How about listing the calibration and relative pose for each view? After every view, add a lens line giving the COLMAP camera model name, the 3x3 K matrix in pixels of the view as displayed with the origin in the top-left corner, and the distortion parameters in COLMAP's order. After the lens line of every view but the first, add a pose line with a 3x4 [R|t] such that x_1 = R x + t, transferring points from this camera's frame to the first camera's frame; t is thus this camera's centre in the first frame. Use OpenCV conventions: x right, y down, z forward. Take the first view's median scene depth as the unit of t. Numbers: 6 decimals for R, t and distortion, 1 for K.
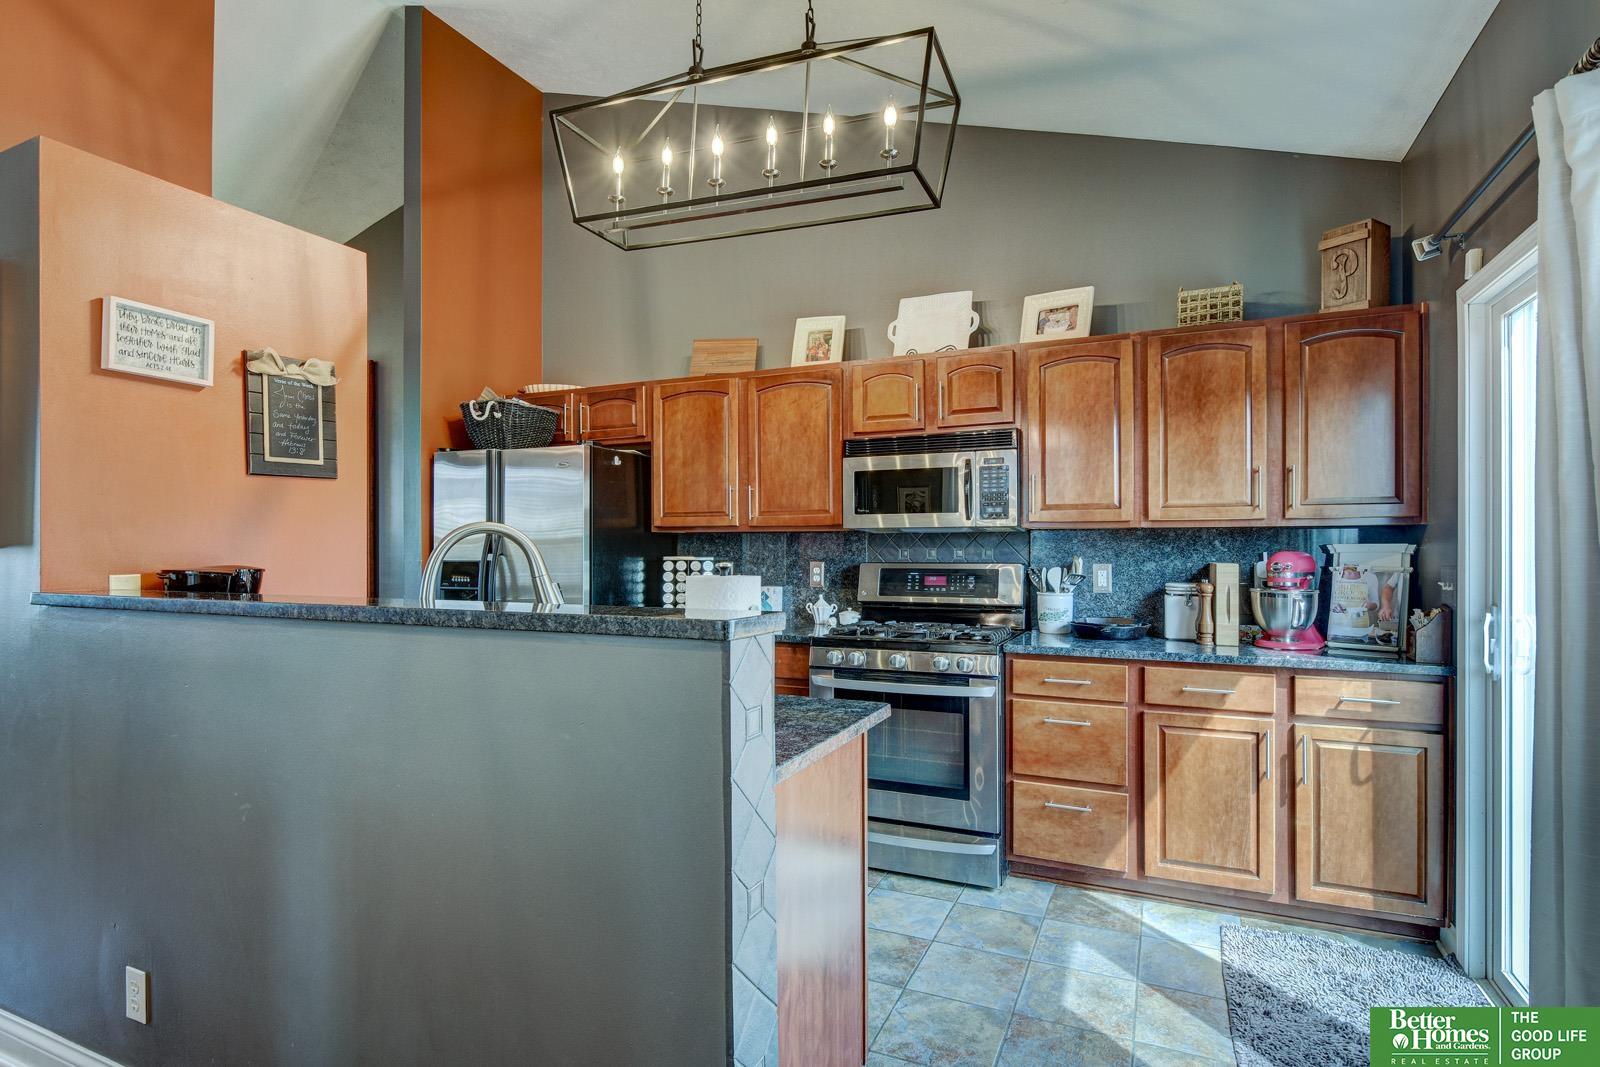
lens RADIAL K [[812.7, 0, 801.0], [0, 812.7, 545.5], [0, 0, 1]] dist [-0.000628, -0.000120]
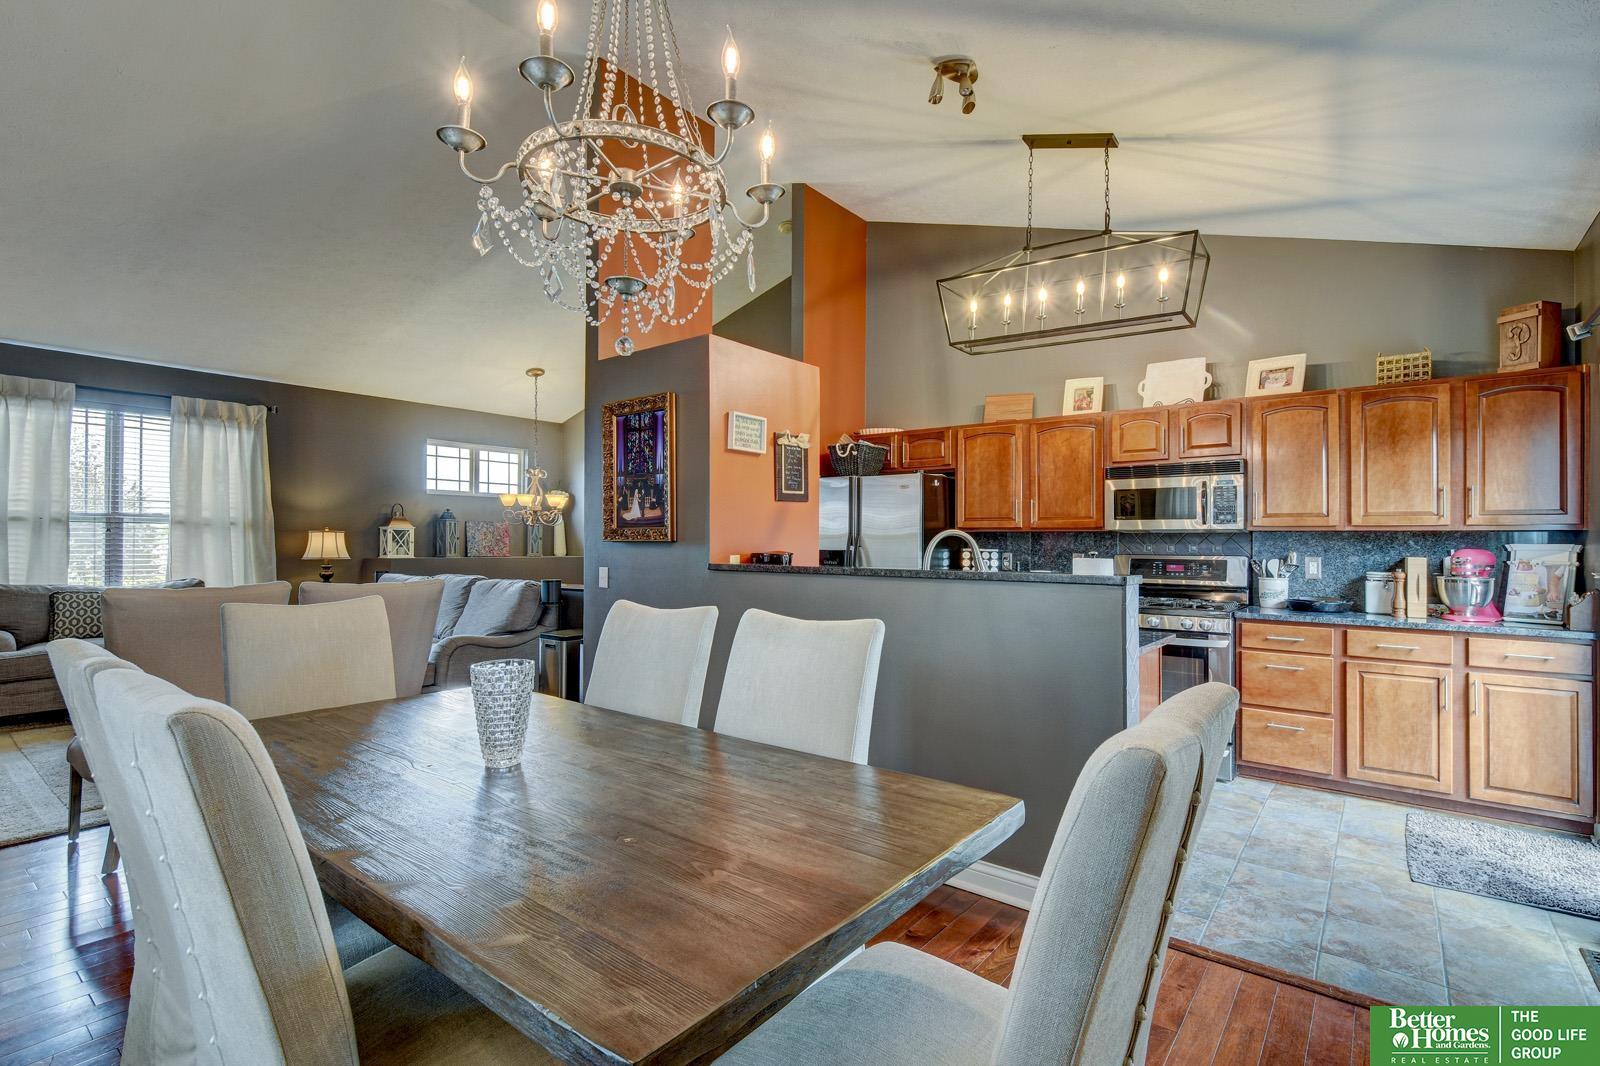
lens RADIAL K [[747.9, 0, 800.0], [0, 747.9, 533.0], [0, 0, 1]] dist [-0.001398, -0.000983]
pose [[0.970071, 0.004389, -0.242781, -0.172409], [-0.006324, 0.999954, -0.007194, -0.003397], [0.242738, 0.008514, 0.970055, -0.458509]]
